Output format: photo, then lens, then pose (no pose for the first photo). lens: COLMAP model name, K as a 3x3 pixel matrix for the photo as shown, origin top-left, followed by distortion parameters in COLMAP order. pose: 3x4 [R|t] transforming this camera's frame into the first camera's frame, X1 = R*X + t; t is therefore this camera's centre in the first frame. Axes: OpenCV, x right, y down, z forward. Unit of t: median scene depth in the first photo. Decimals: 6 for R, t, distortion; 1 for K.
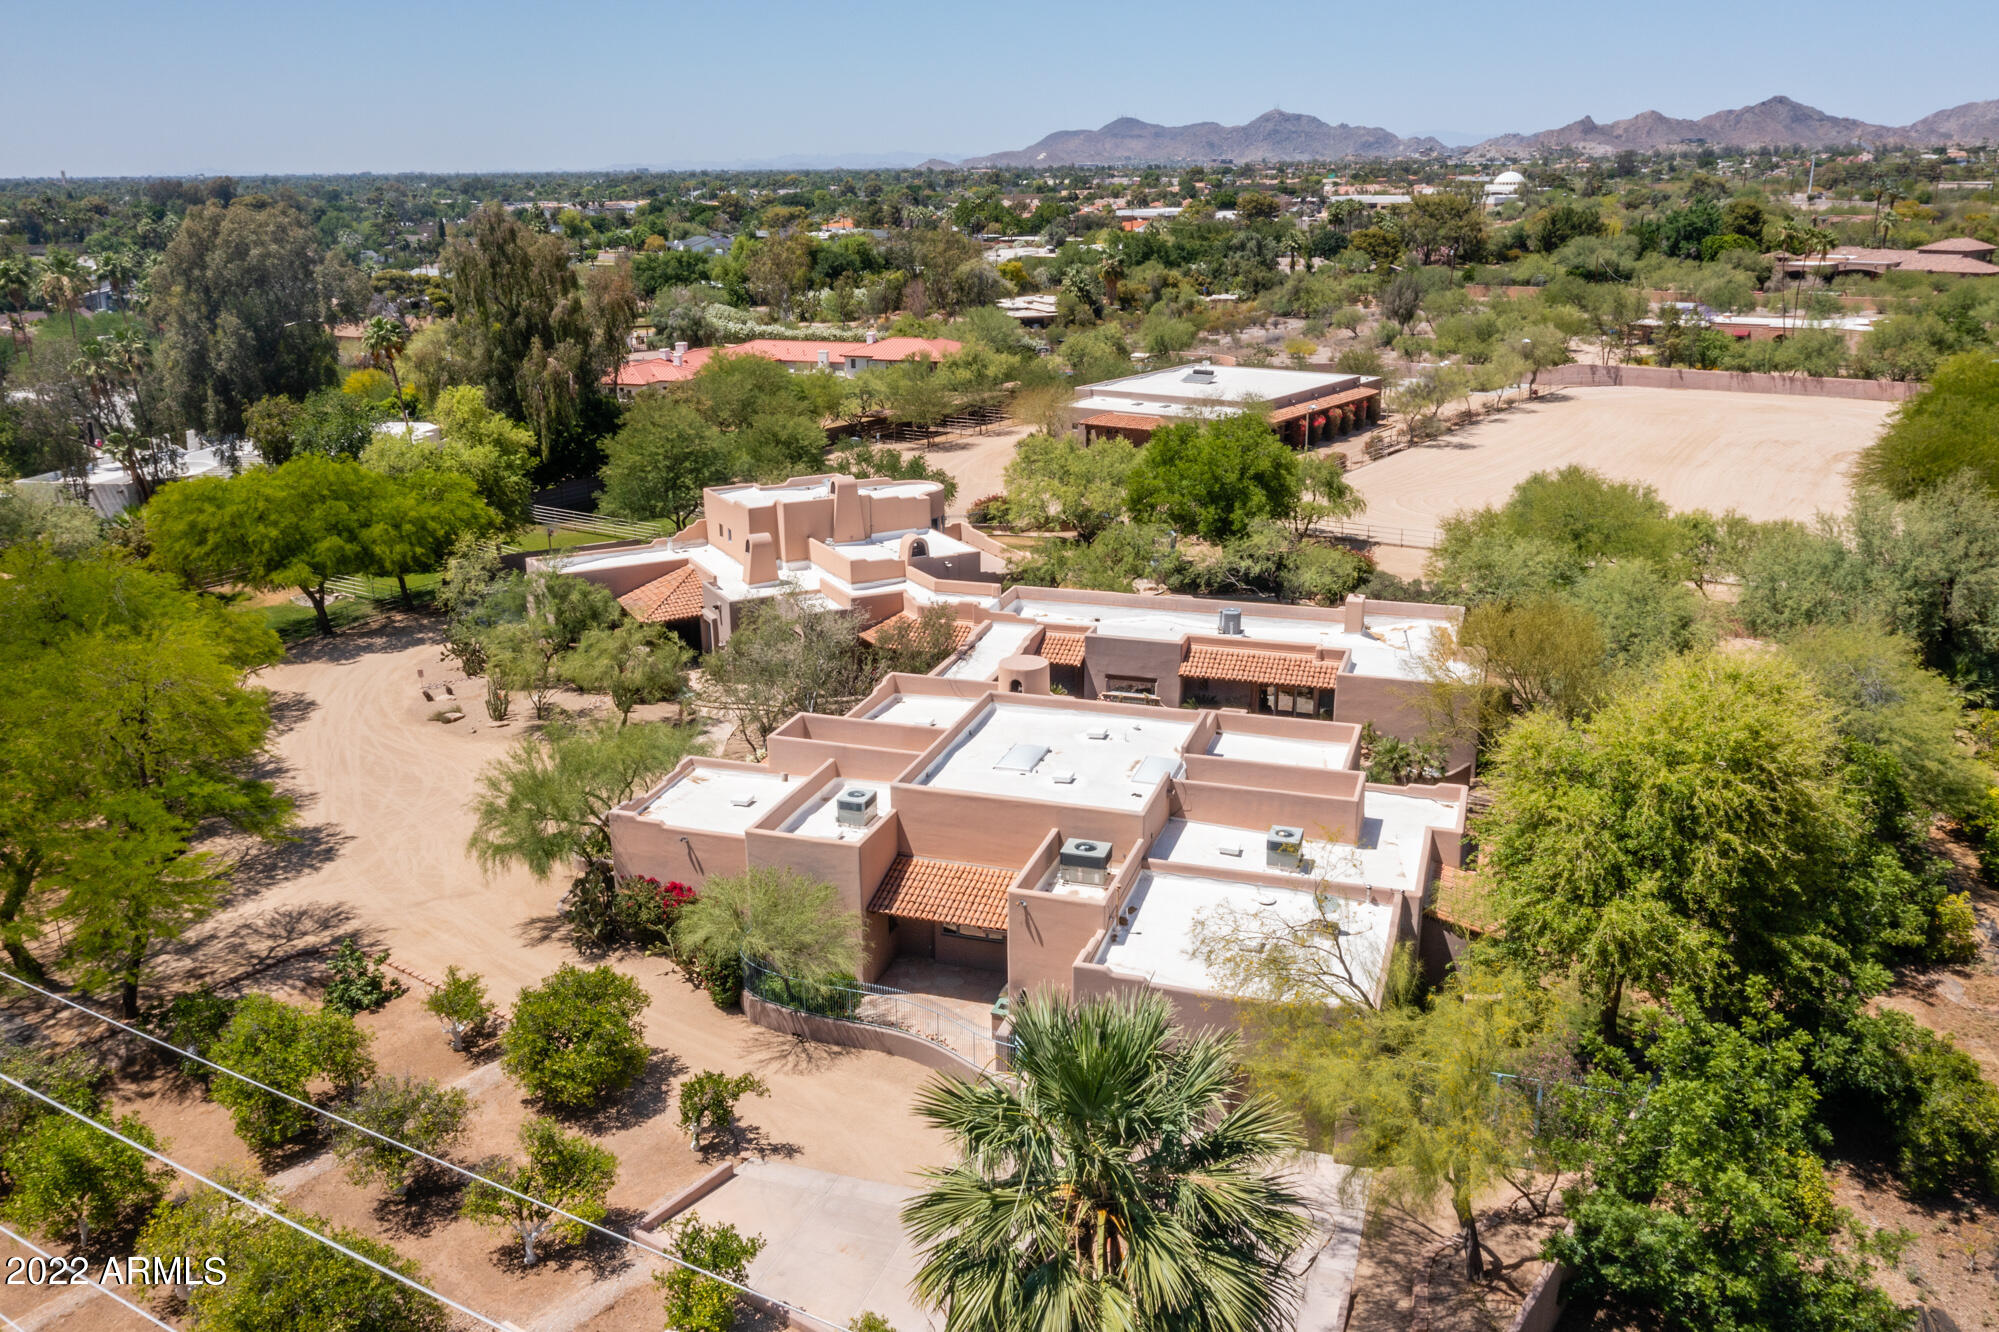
lens RADIAL K [[1591.4, 0, 999.5], [0, 1591.4, 666.0], [0, 0, 1]] dist [0.001948, -0.002193]
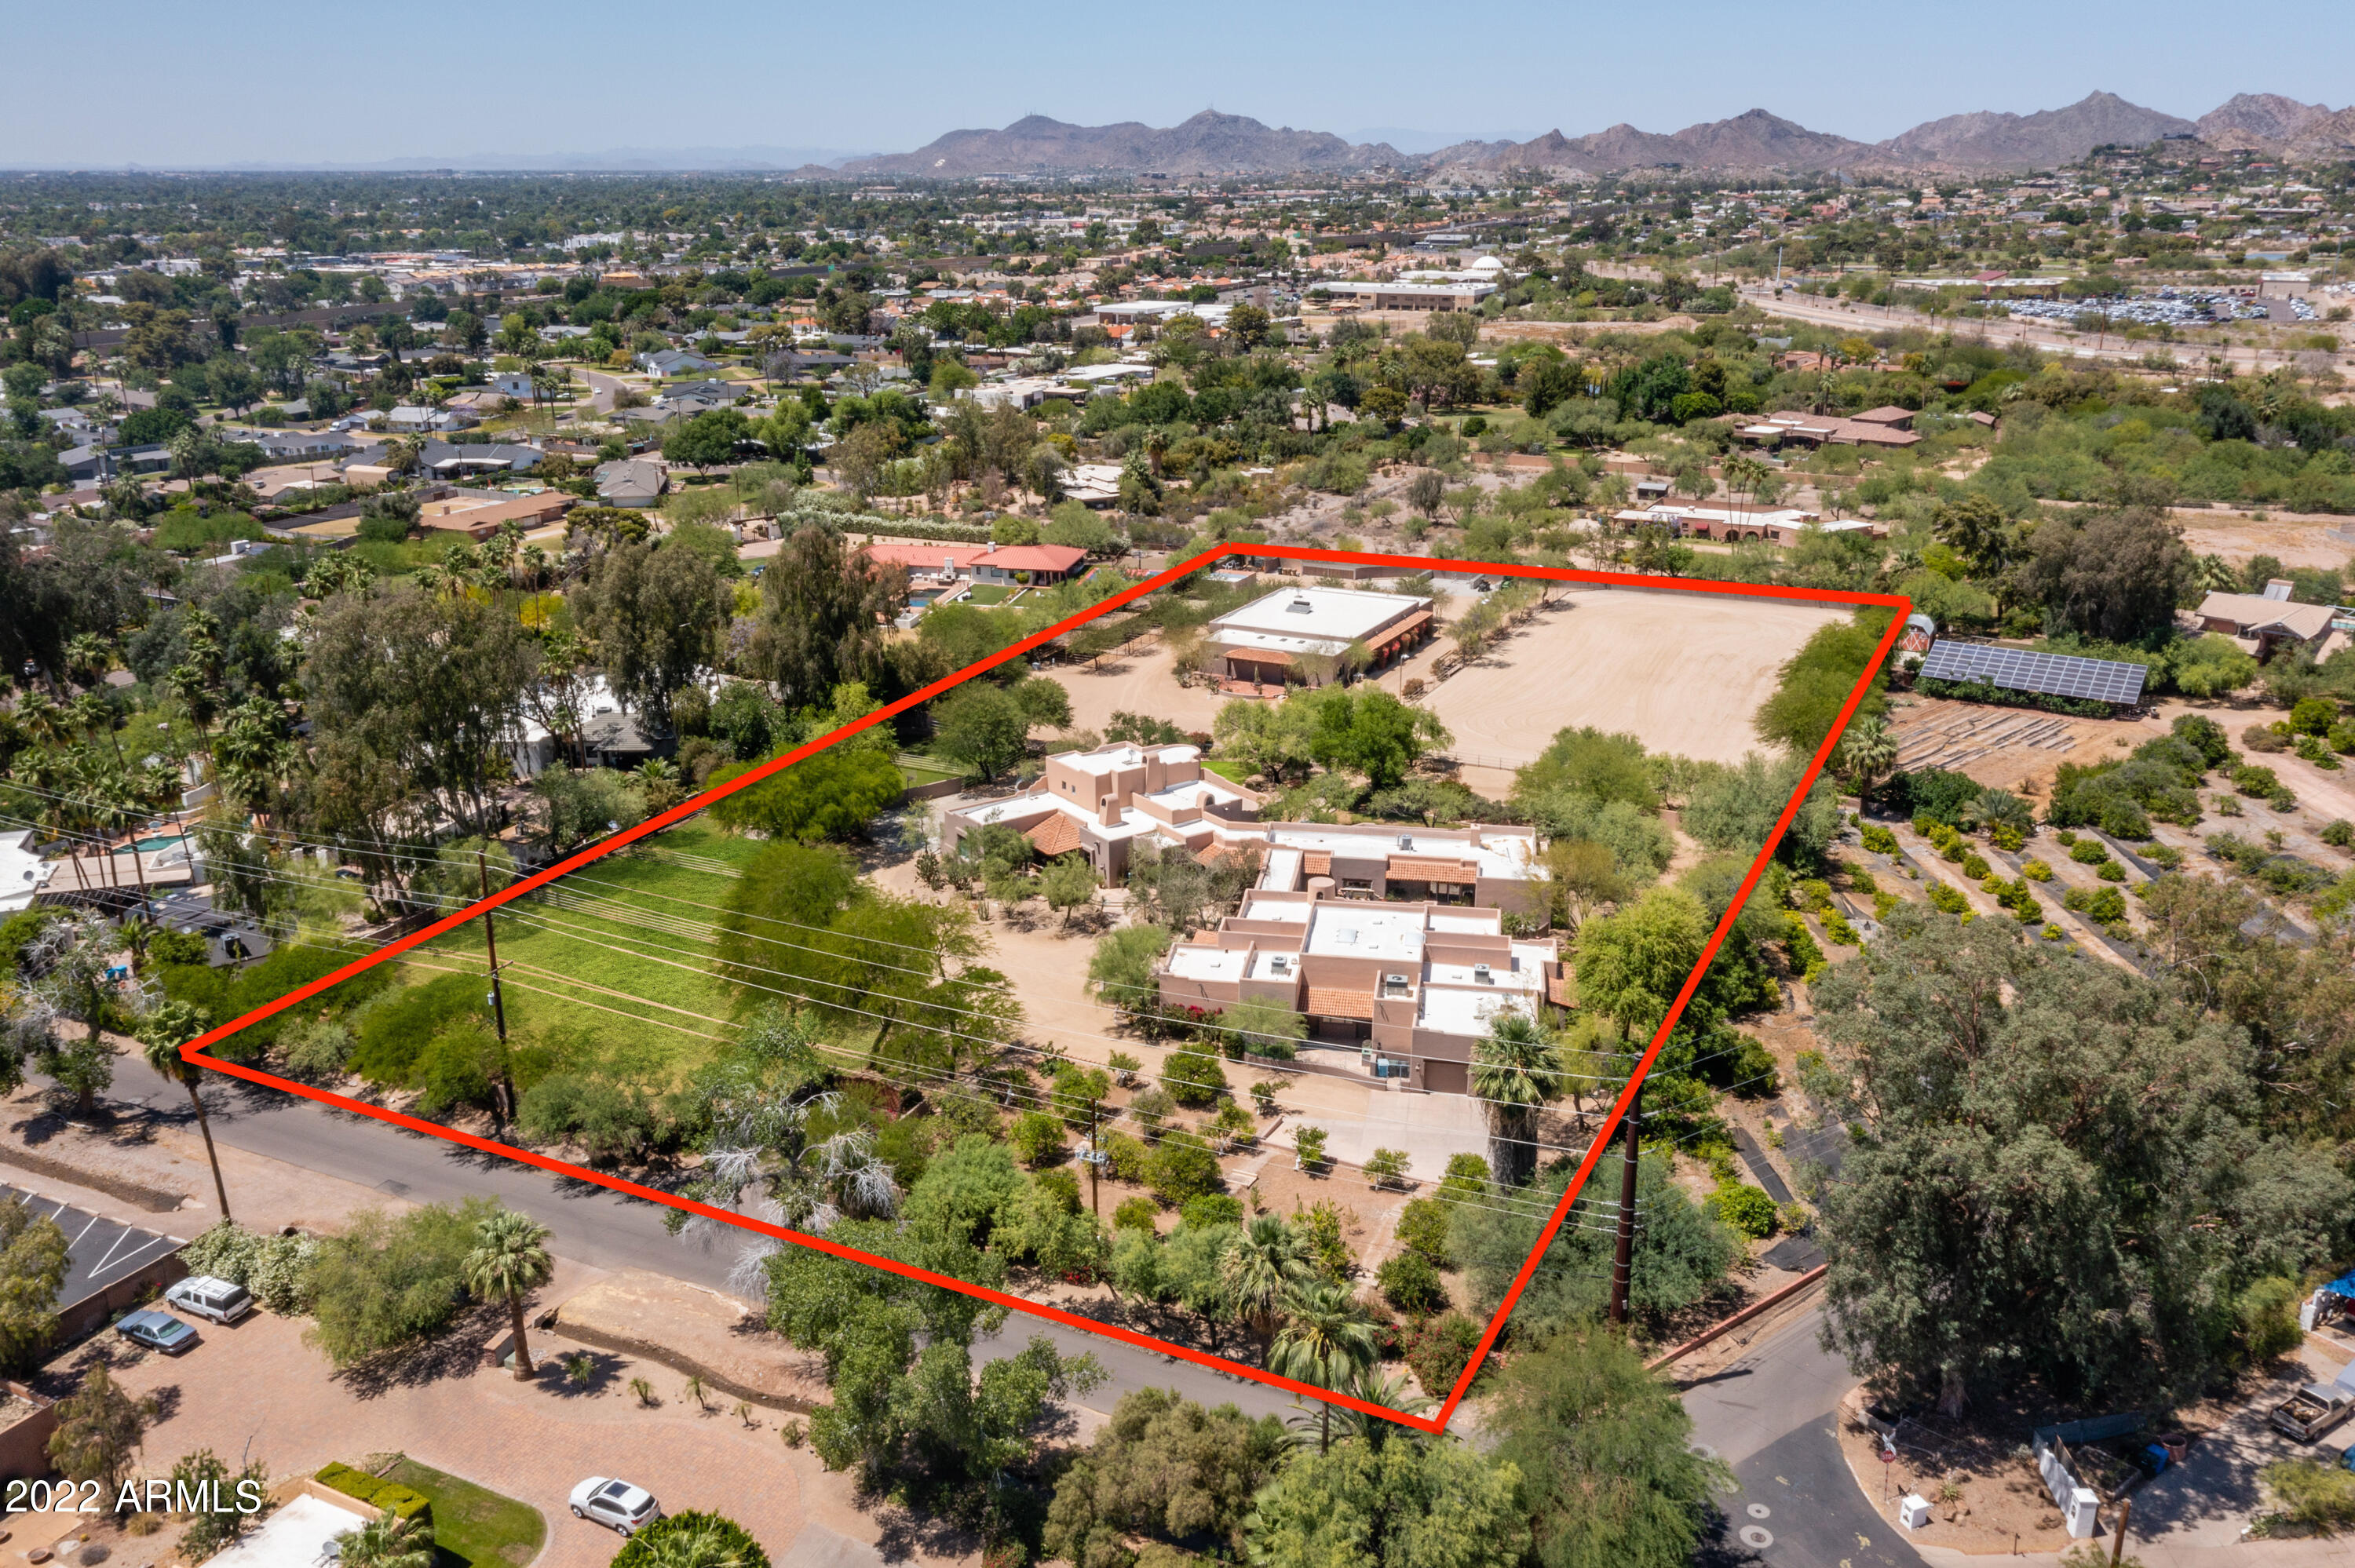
lens RADIAL K [[1874.6, 0, 1177.5], [0, 1874.6, 784.0], [0, 0, 1]] dist [0.001948, -0.002193]
pose [[0.988840, -0.037589, 0.144164, -0.351947], [0.035489, 0.999224, 0.017109, -0.121671], [-0.144695, -0.011802, 0.989406, -0.881031]]
